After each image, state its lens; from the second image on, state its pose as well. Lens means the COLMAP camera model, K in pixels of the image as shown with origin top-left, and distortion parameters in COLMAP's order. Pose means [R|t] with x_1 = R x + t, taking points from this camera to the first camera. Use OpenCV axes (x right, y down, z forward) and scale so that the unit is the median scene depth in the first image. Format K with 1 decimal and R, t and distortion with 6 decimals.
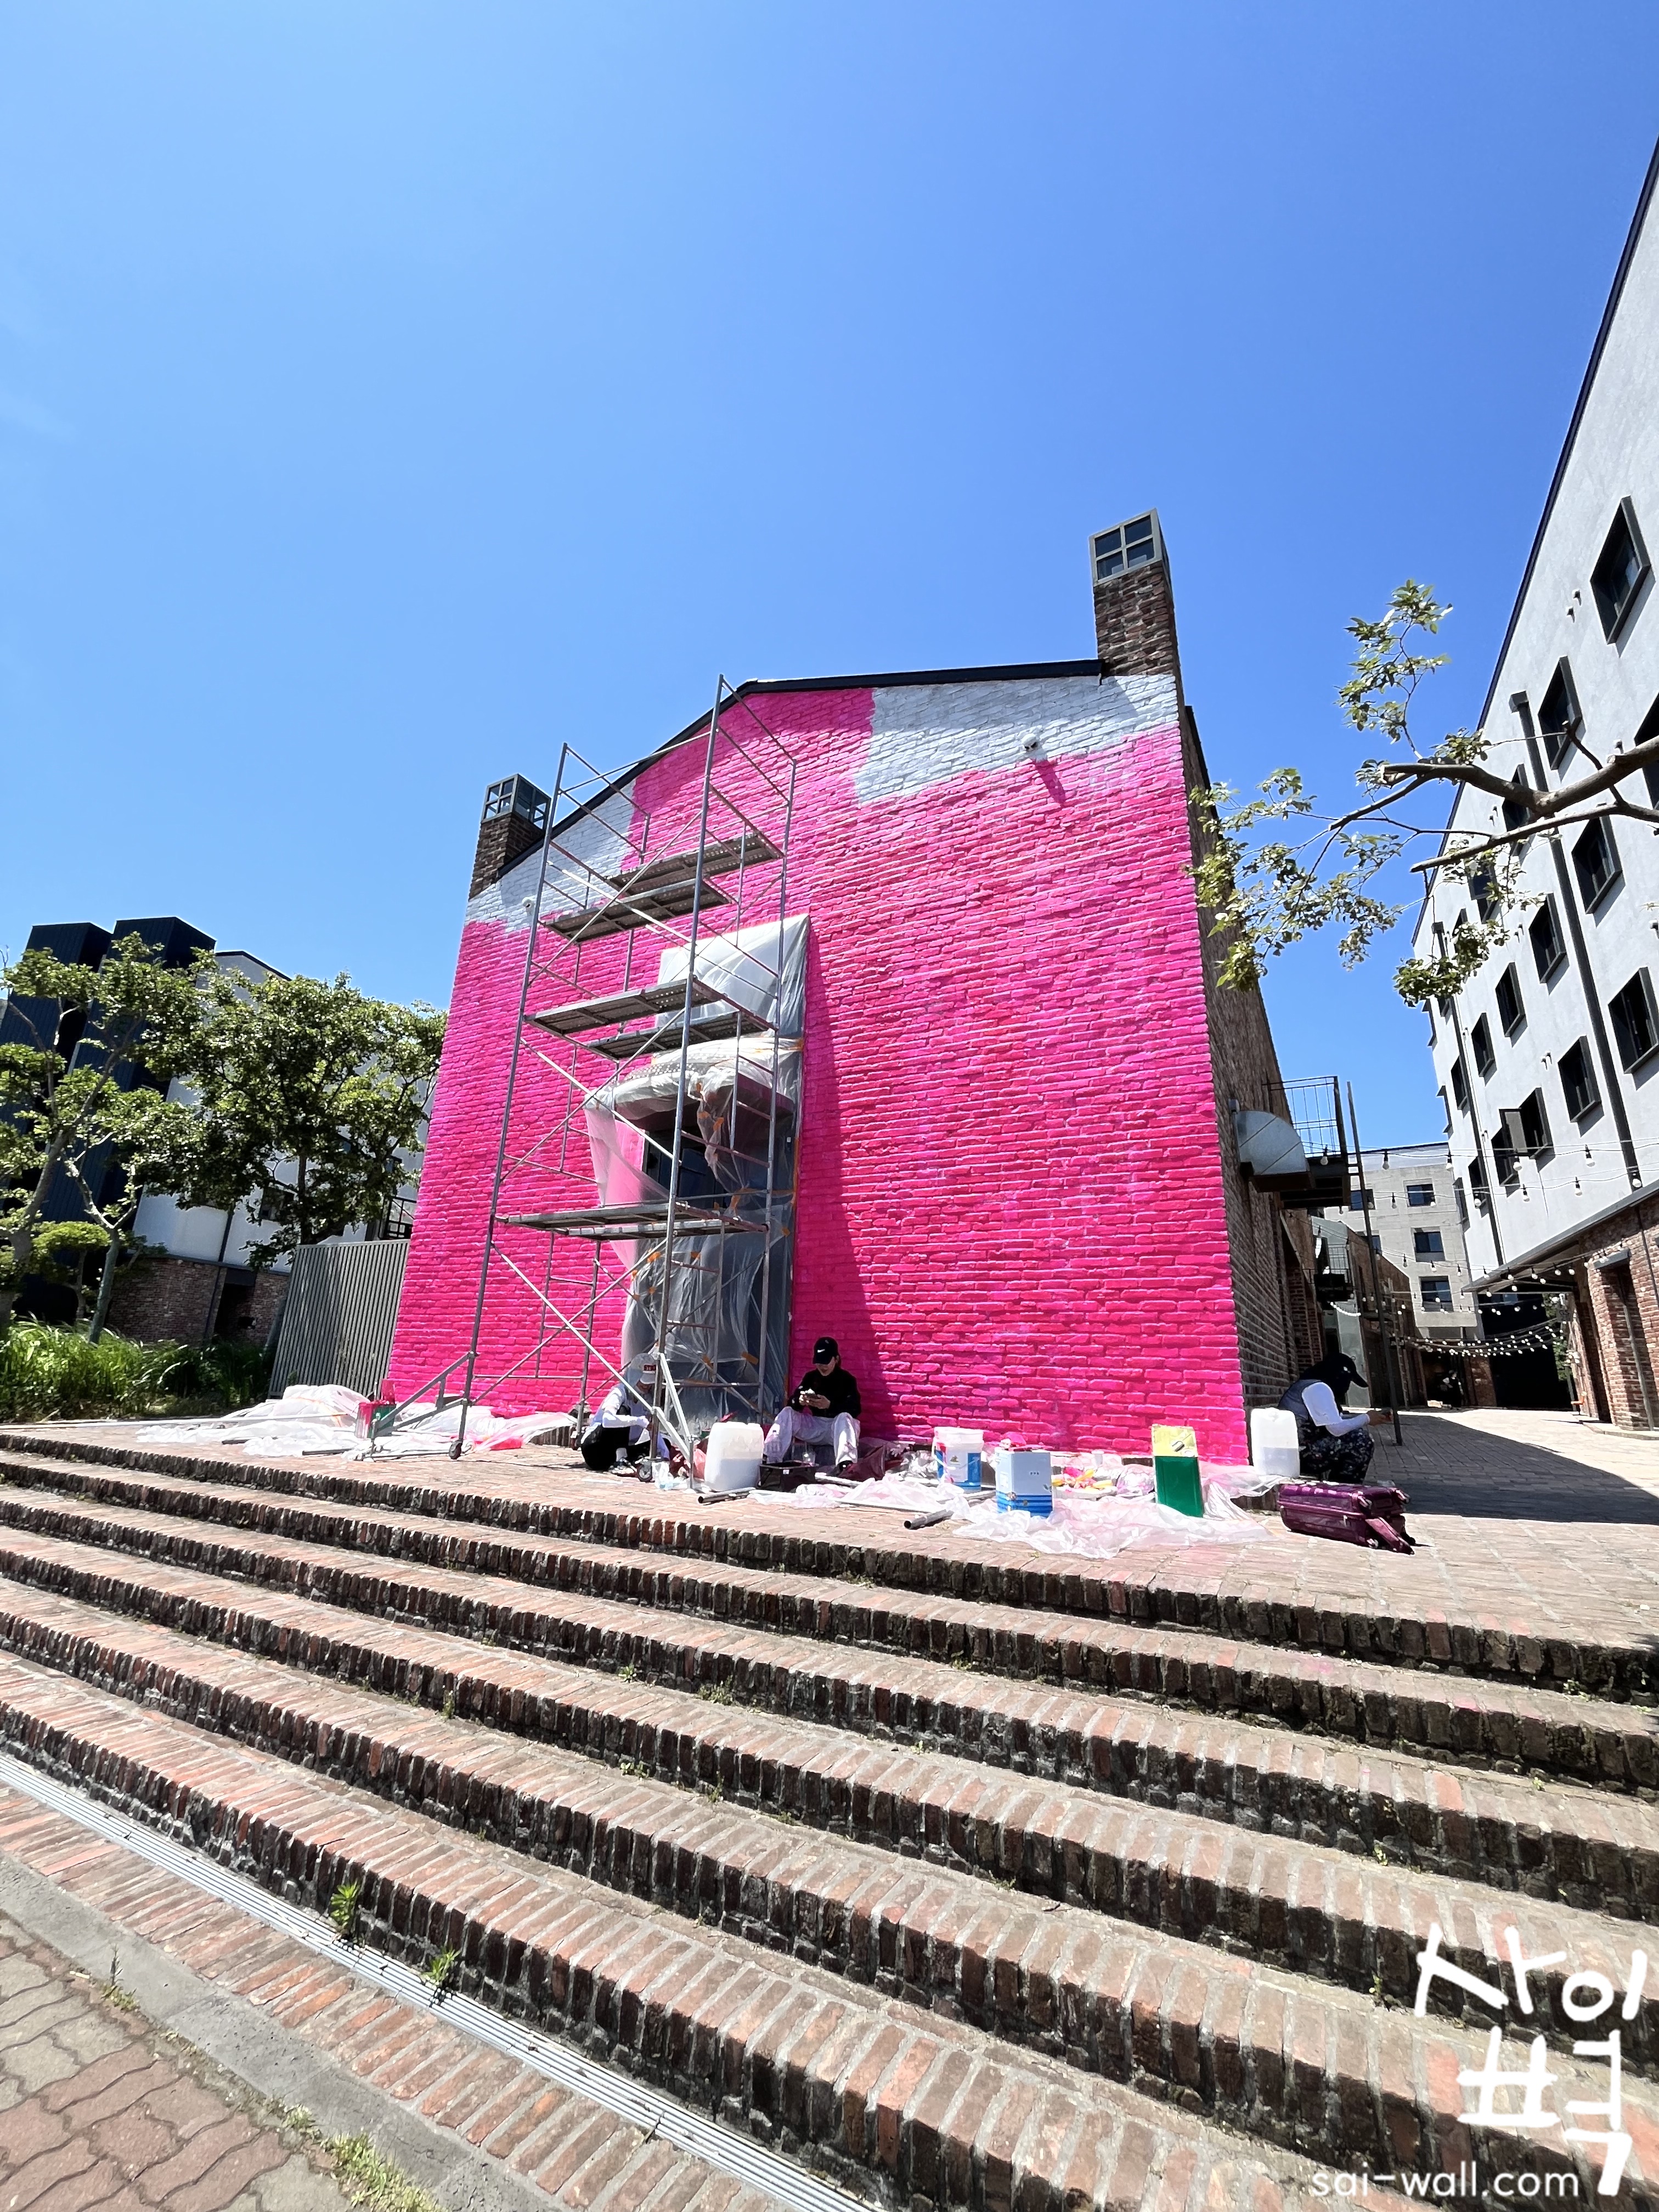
lens RADIAL K [[889.0, 0, 830.3], [0, 889.0, 1098.9], [0, 0, 1]] dist [-0.003444, -0.000175]
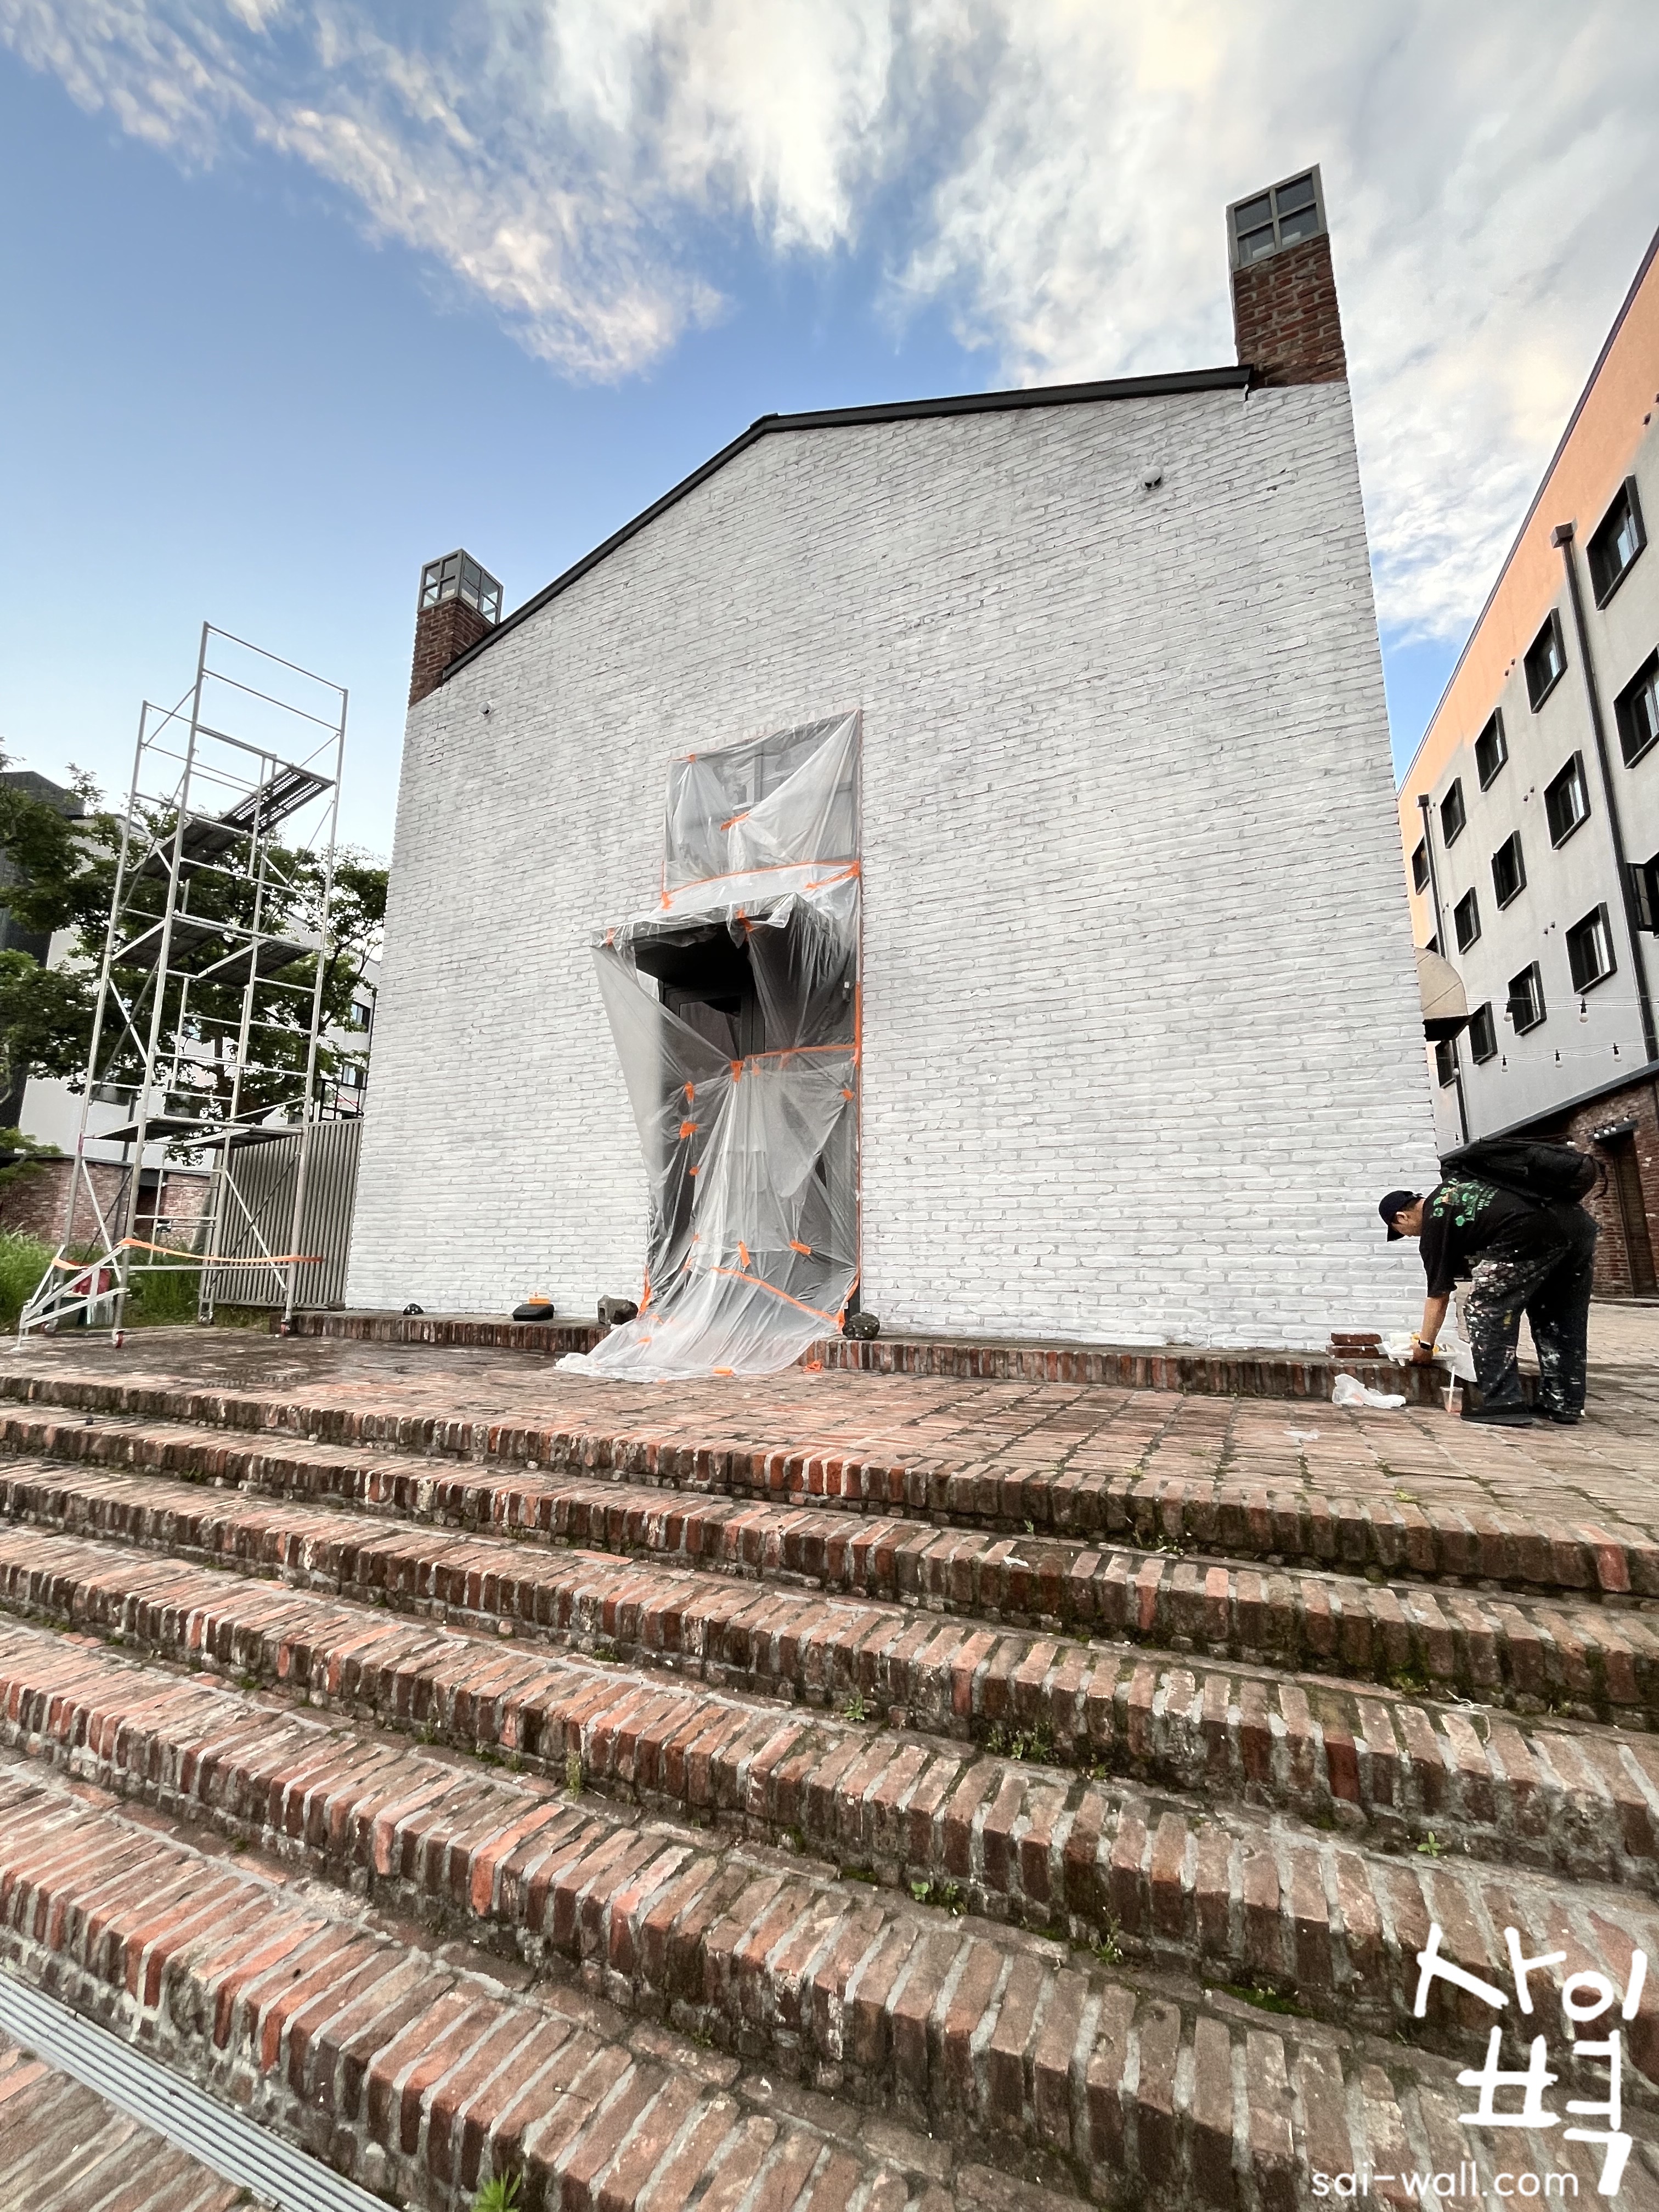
lens RADIAL K [[889.0, 0, 830.3], [0, 889.0, 1098.9], [0, 0, 1]] dist [-0.003444, -0.000175]
pose [[0.996933, -0.009955, 0.077621, -0.170218], [0.000916, 0.993292, 0.115626, 0.074602], [-0.078251, -0.115200, 0.990255, 0.237626]]
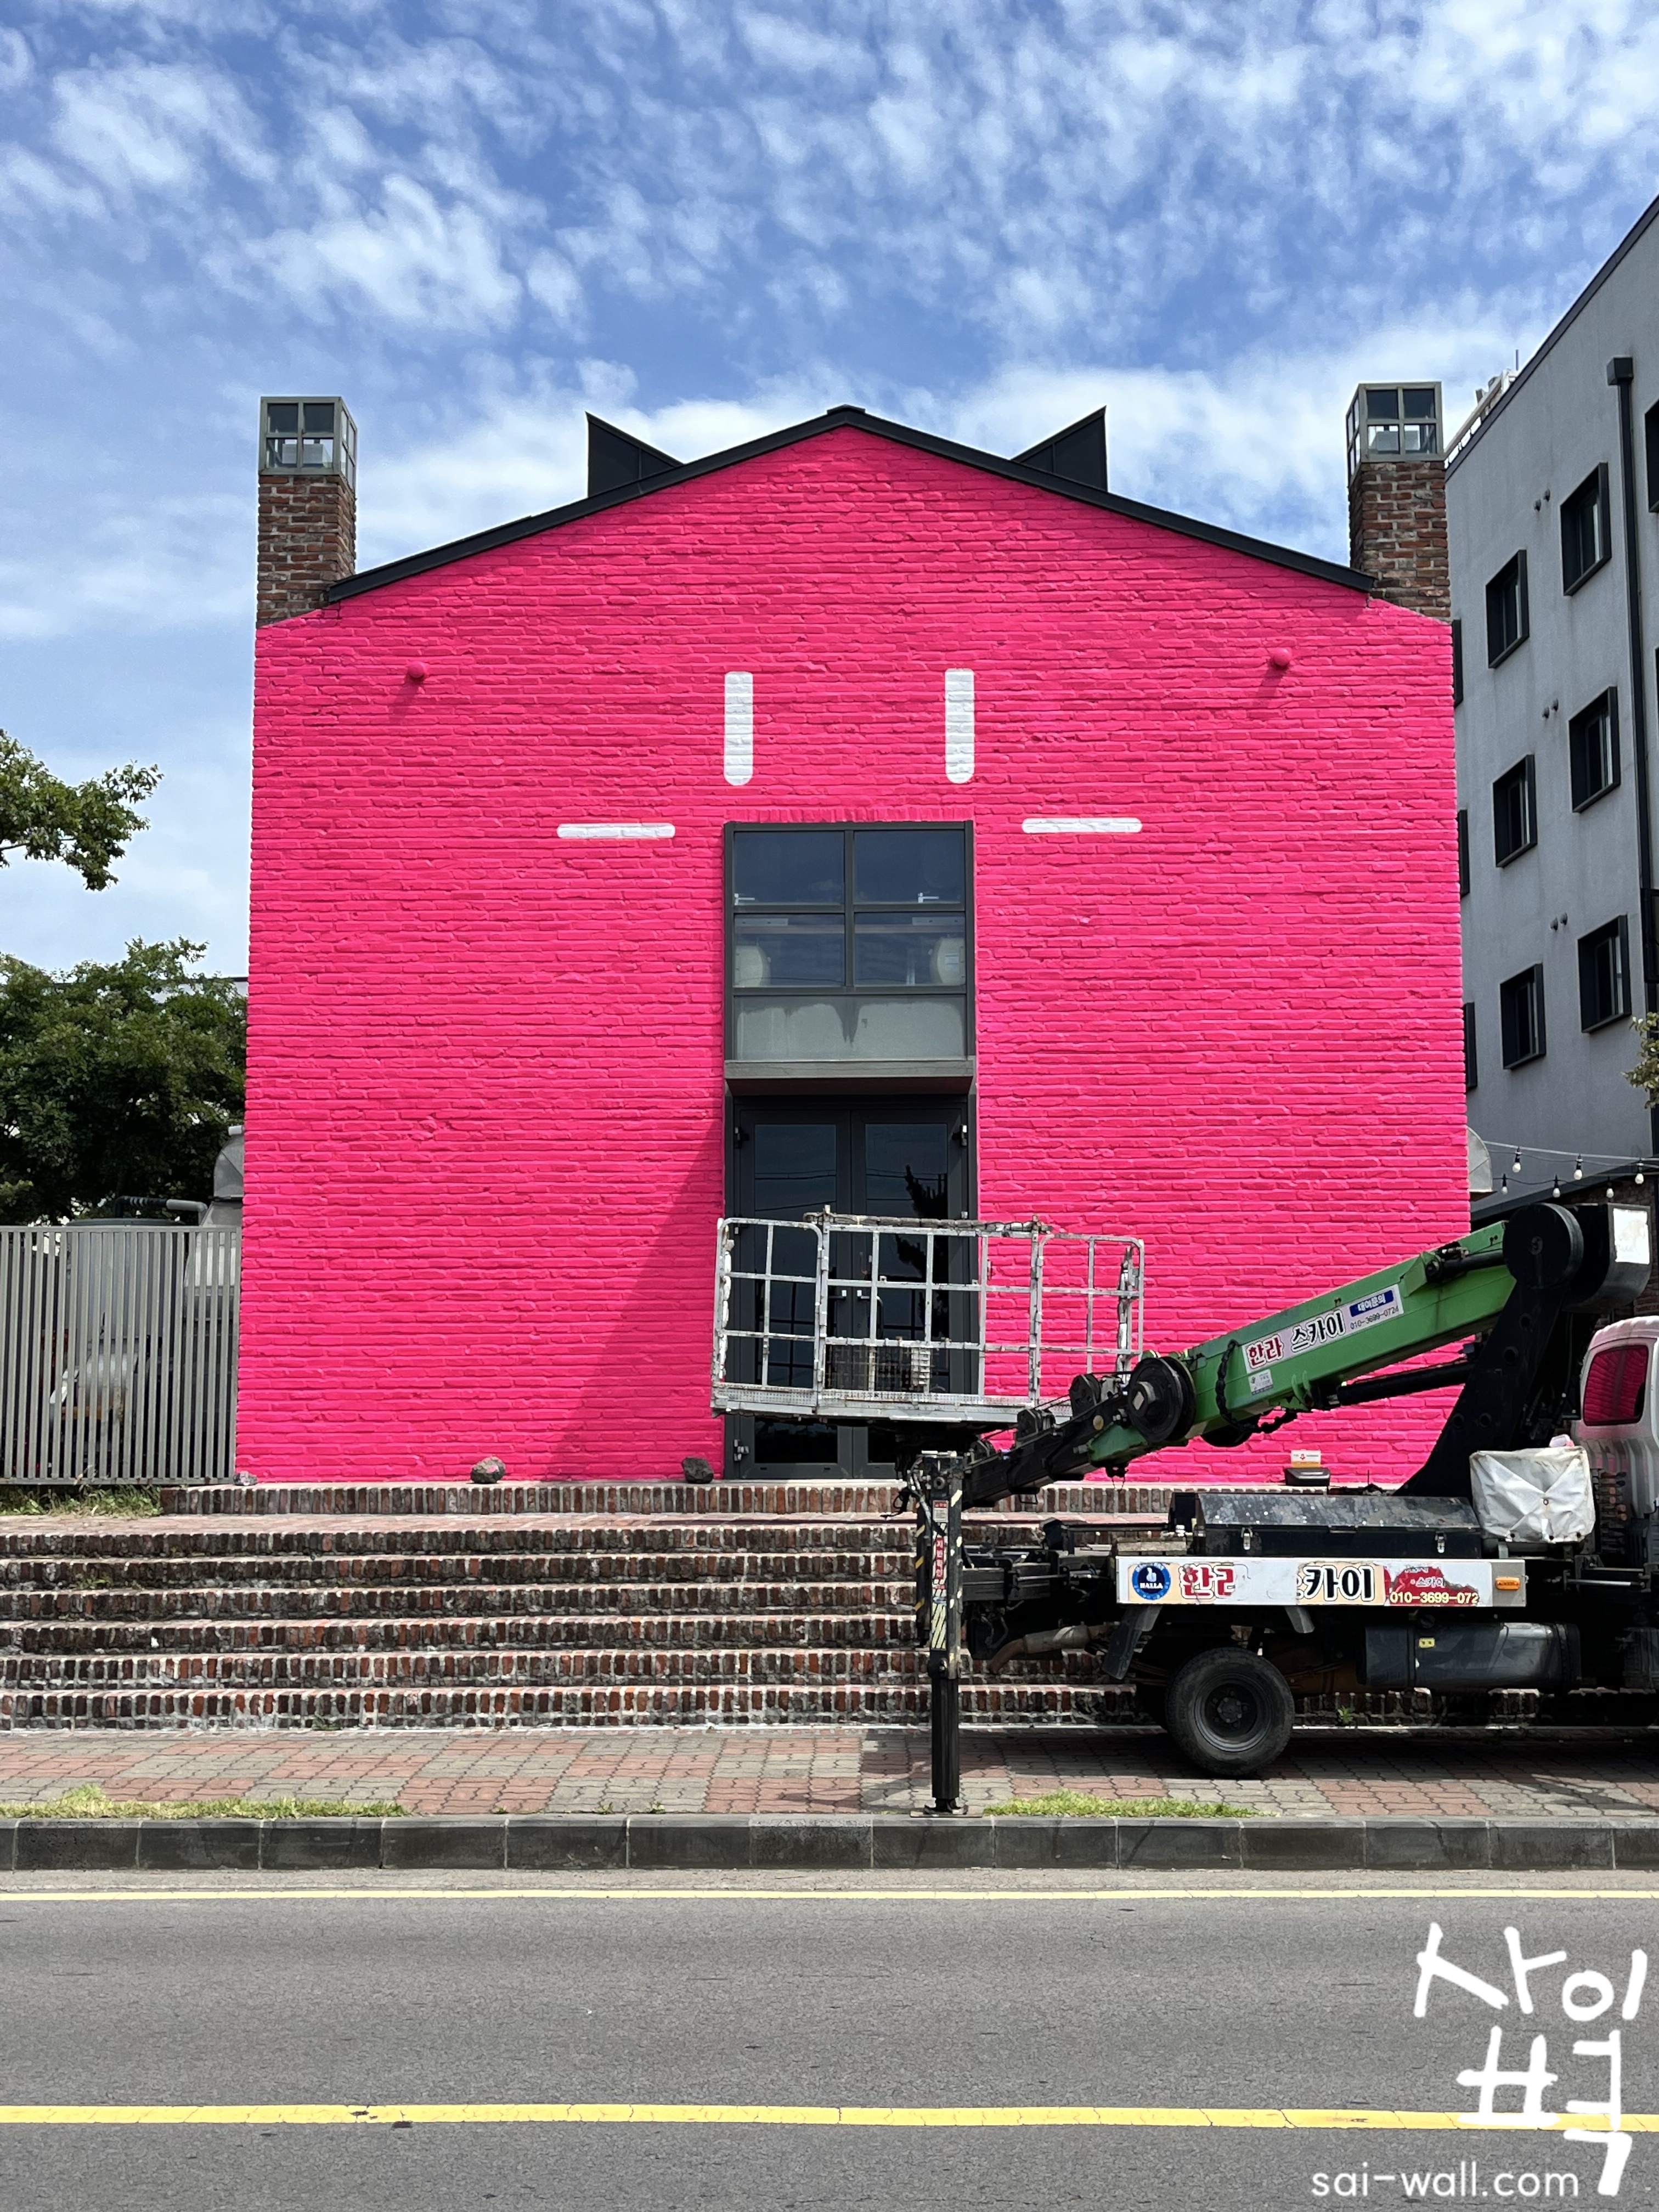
lens RADIAL K [[2530.8, 0, 817.8], [0, 2530.8, 1097.9], [0, 0, 1]] dist [0.161908, -0.662597]
pose [[0.883286, 0.029777, 0.467888, -1.643471], [-0.109264, 0.983575, 0.143674, -0.392734], [-0.455925, -0.178028, 0.872031, -1.221072]]
